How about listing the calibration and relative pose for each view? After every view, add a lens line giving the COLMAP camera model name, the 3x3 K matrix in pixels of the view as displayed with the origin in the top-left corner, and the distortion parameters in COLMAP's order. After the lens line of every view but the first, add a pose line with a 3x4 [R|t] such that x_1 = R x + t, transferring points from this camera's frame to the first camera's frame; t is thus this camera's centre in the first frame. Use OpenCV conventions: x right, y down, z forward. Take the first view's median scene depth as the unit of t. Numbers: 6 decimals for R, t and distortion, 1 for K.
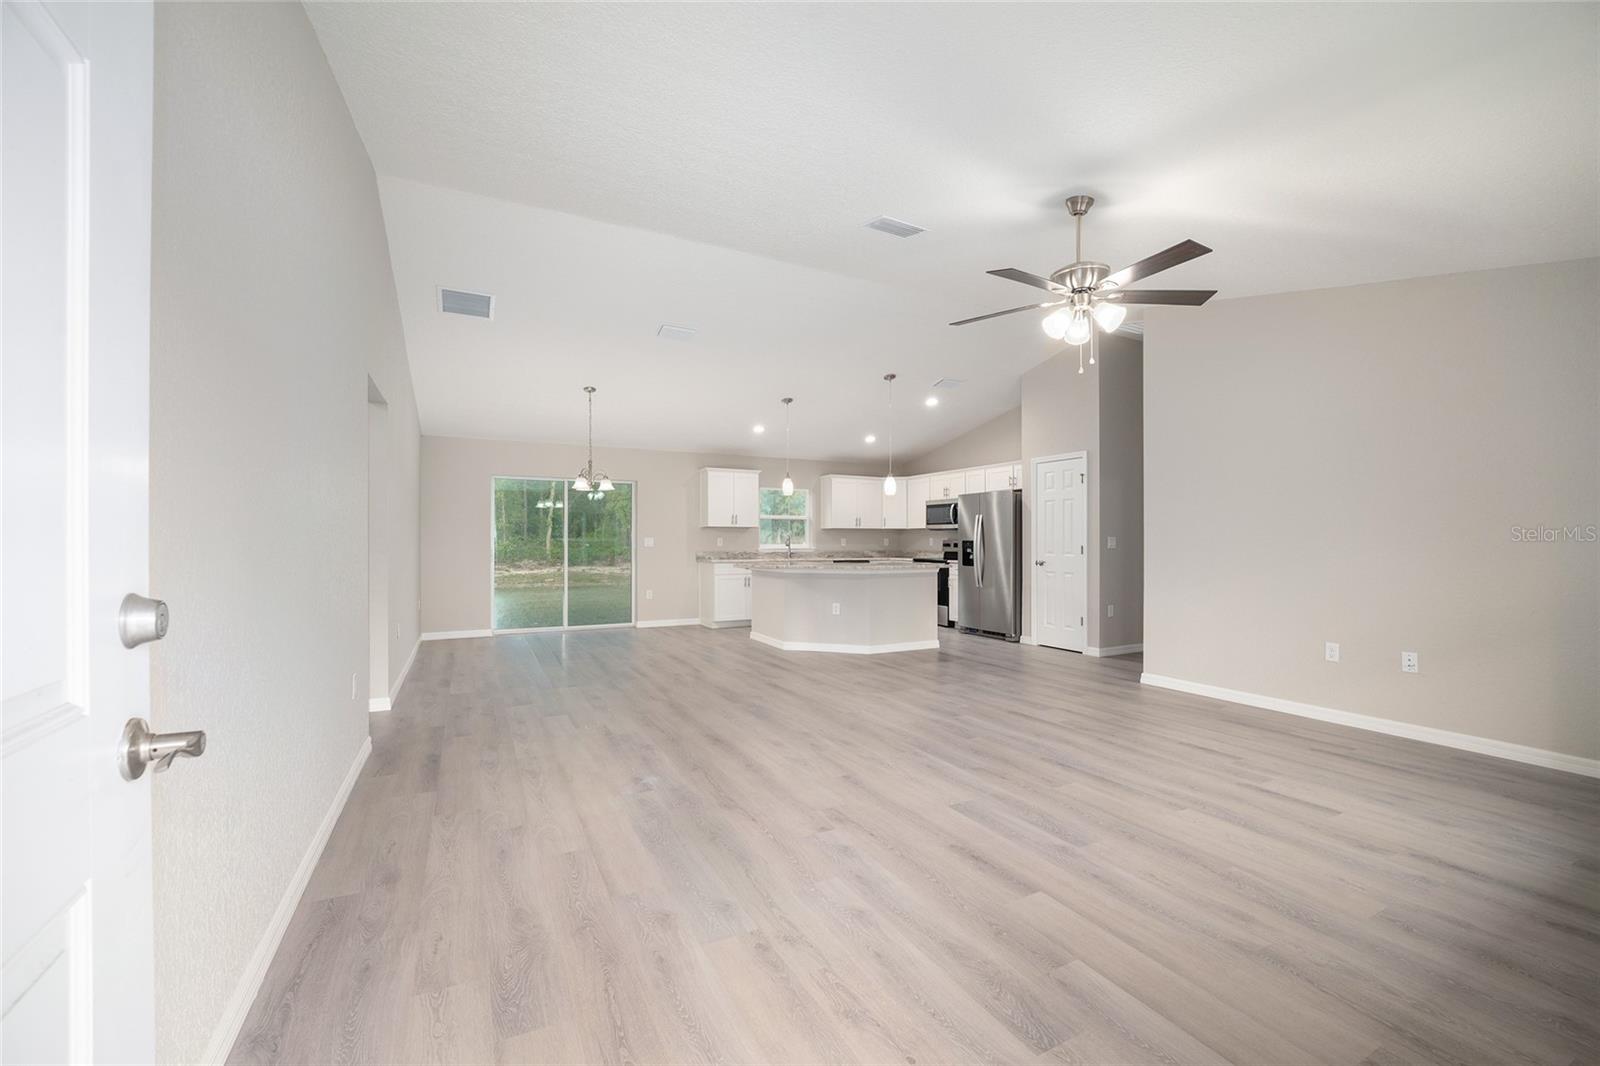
lens RADIAL K [[647.0, 0, 803.9], [0, 647.0, 541.5], [0, 0, 1]] dist [-0.022977, 0.000281]
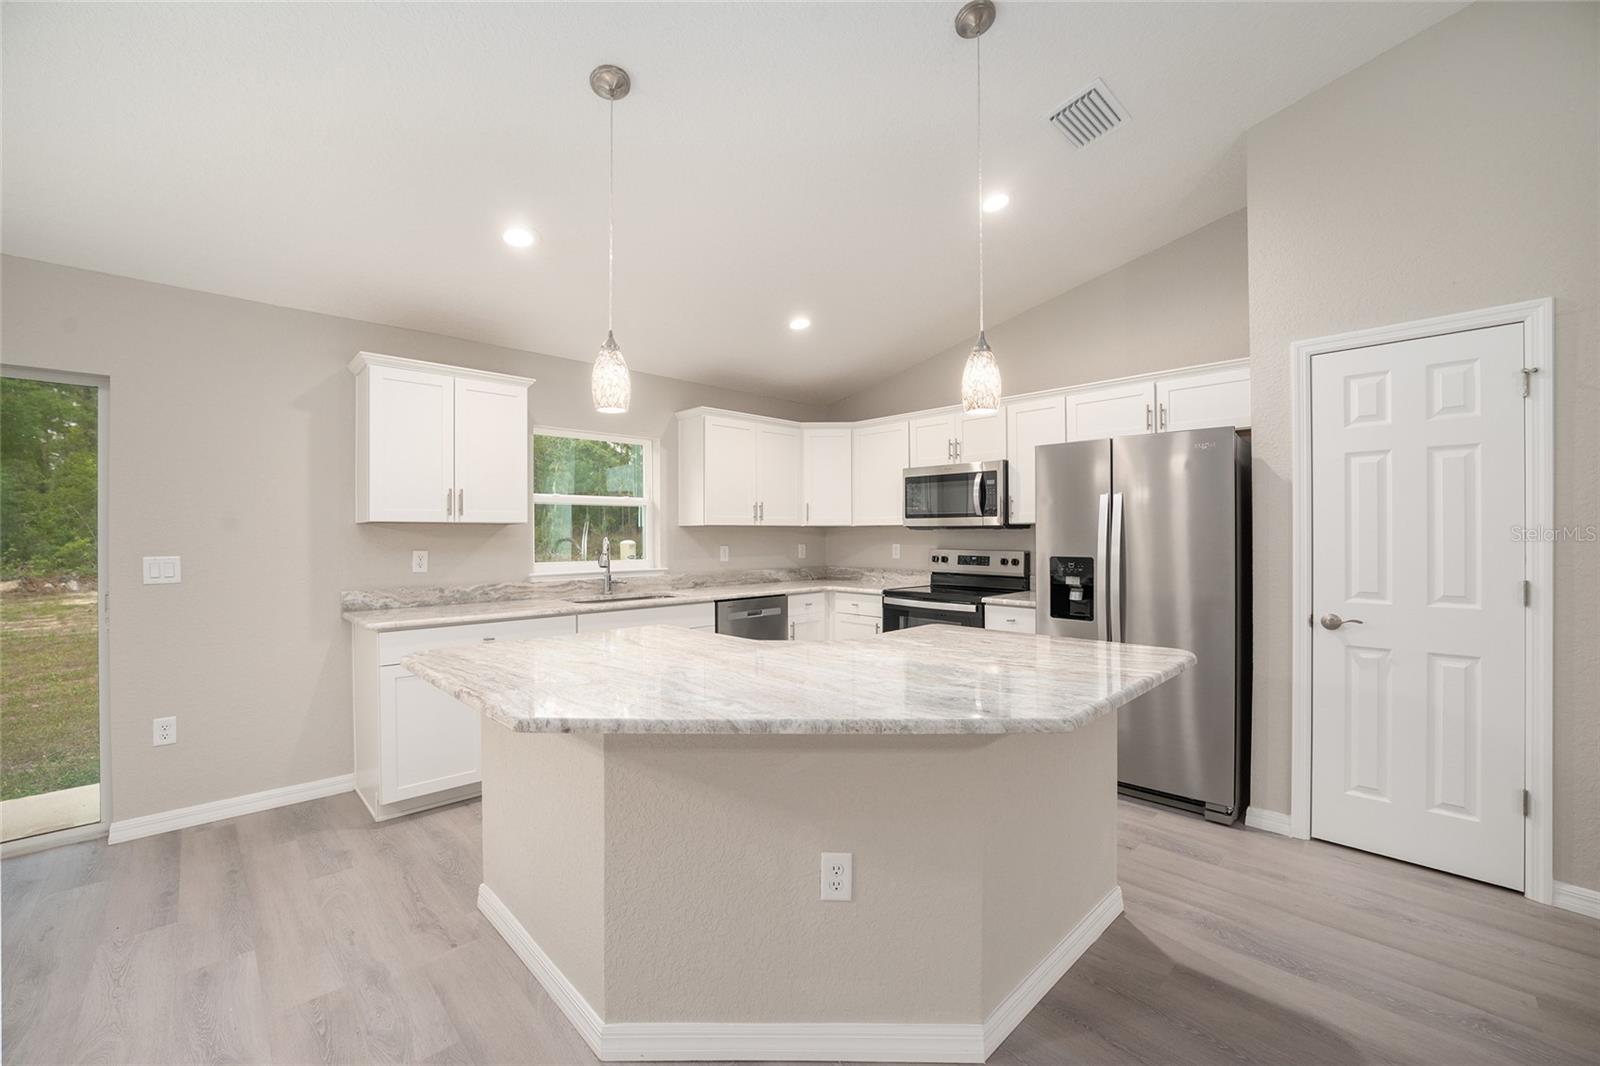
lens RADIAL K [[643.1, 0, 805.2], [0, 643.1, 535.3], [0, 0, 1]] dist [-0.030410, 0.005226]
pose [[0.958456, -0.004443, 0.285206, -0.042120], [0.004428, 0.999990, 0.000699, -0.030968], [-0.285206, 0.000593, 0.958466, 1.272061]]
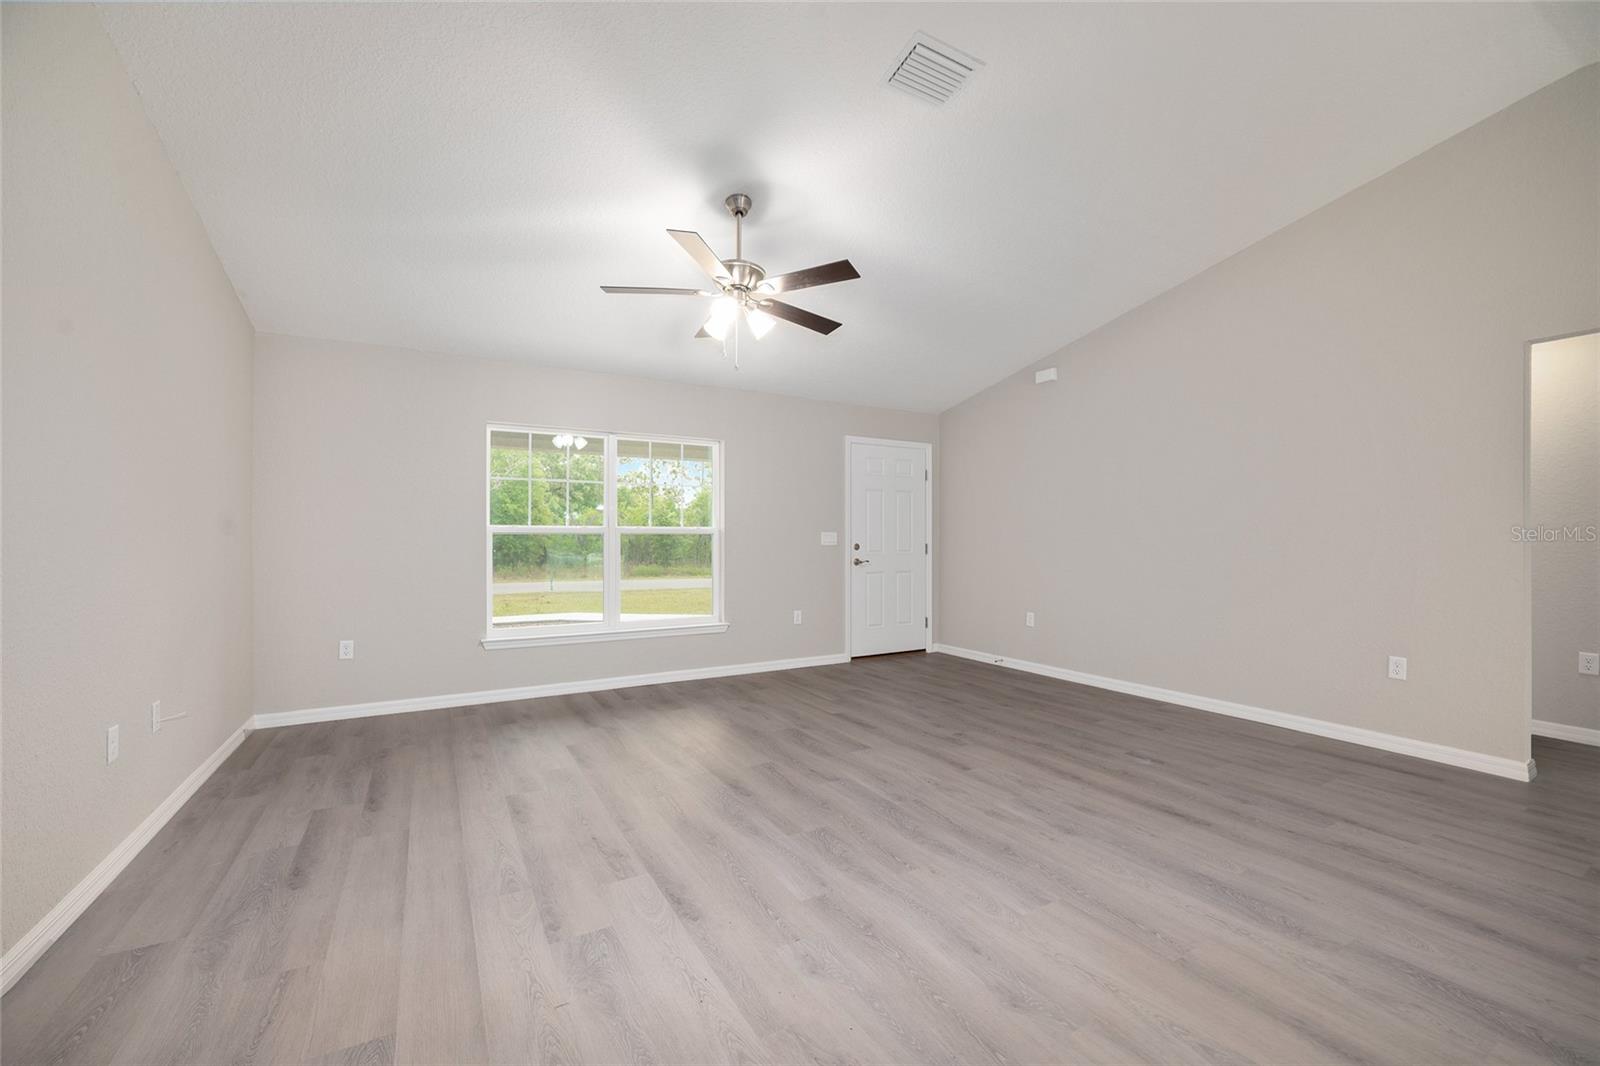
lens RADIAL K [[646.4, 0, 804.5], [0, 646.4, 534.6], [0, 0, 1]] dist [-0.025587, 0.000470]
pose [[-0.998933, -0.002130, -0.046137, 0.279734], [-0.001863, 0.999981, -0.005829, 0.002748], [0.046148, -0.005737, -0.998918, 1.524130]]
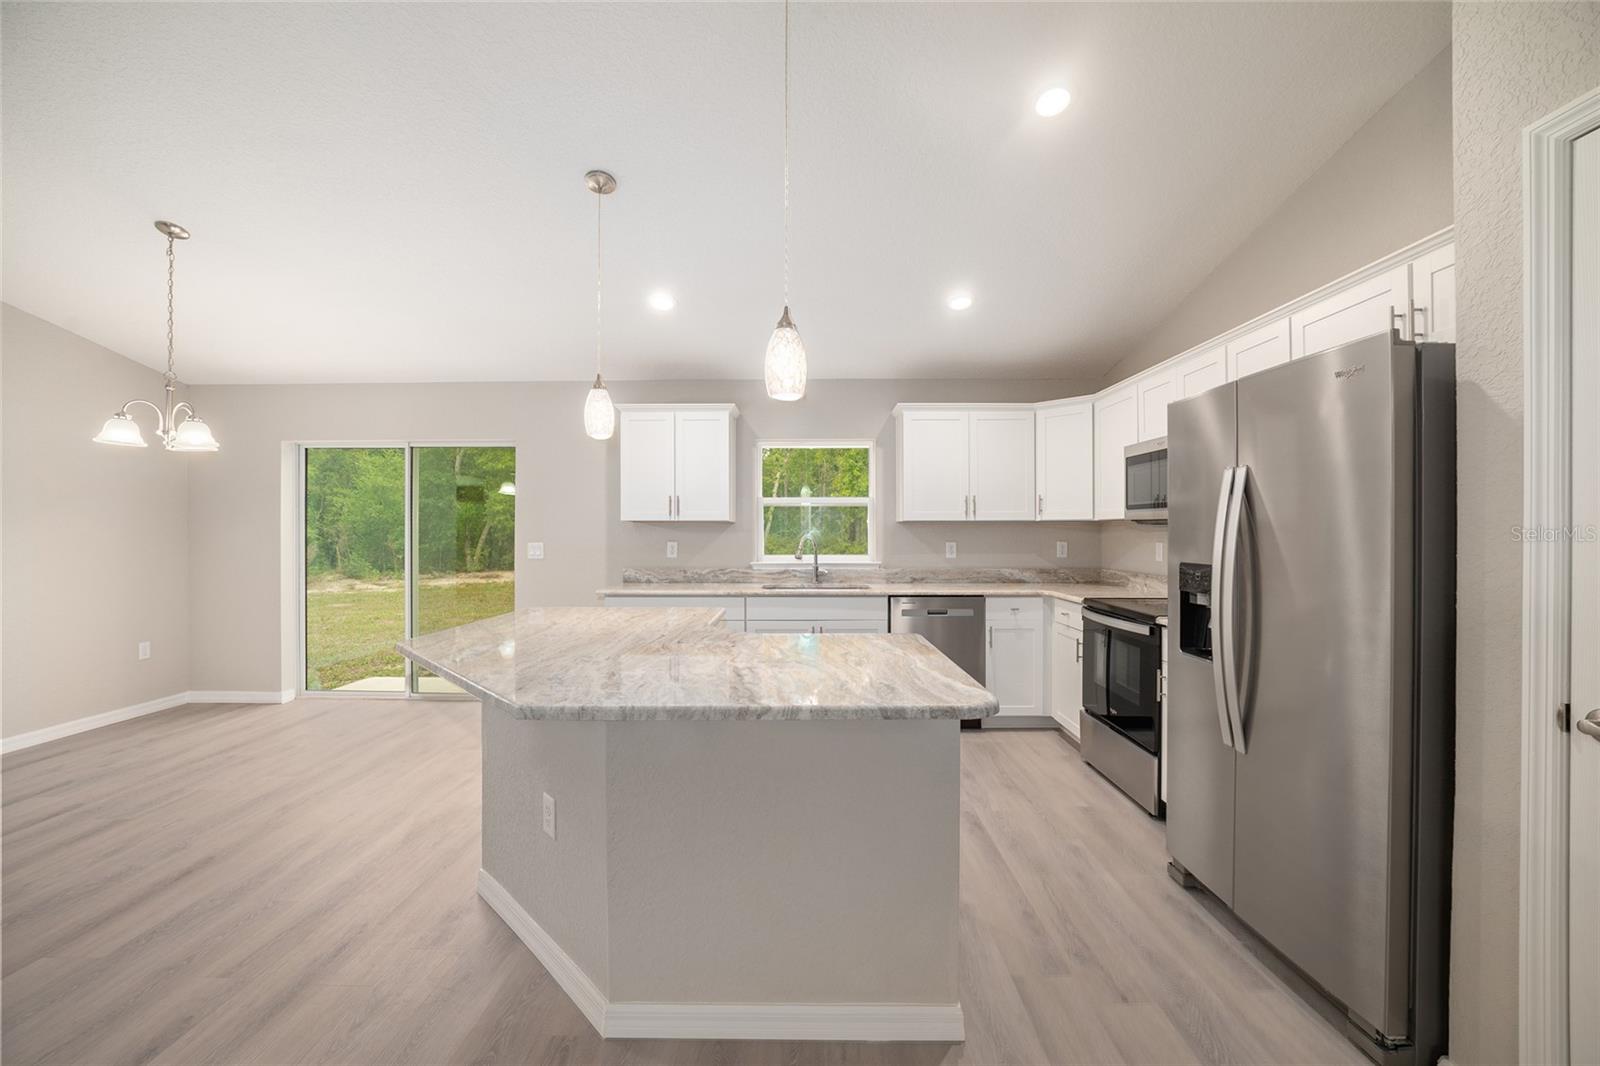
lens RADIAL K [[643.1, 0, 805.2], [0, 643.1, 535.3], [0, 0, 1]] dist [-0.030410, 0.005226]
pose [[0.883596, 0.000062, -0.468250, 0.450084], [0.001592, 0.999994, 0.003137, -0.027256], [0.468247, -0.003517, 0.883591, 1.315767]]
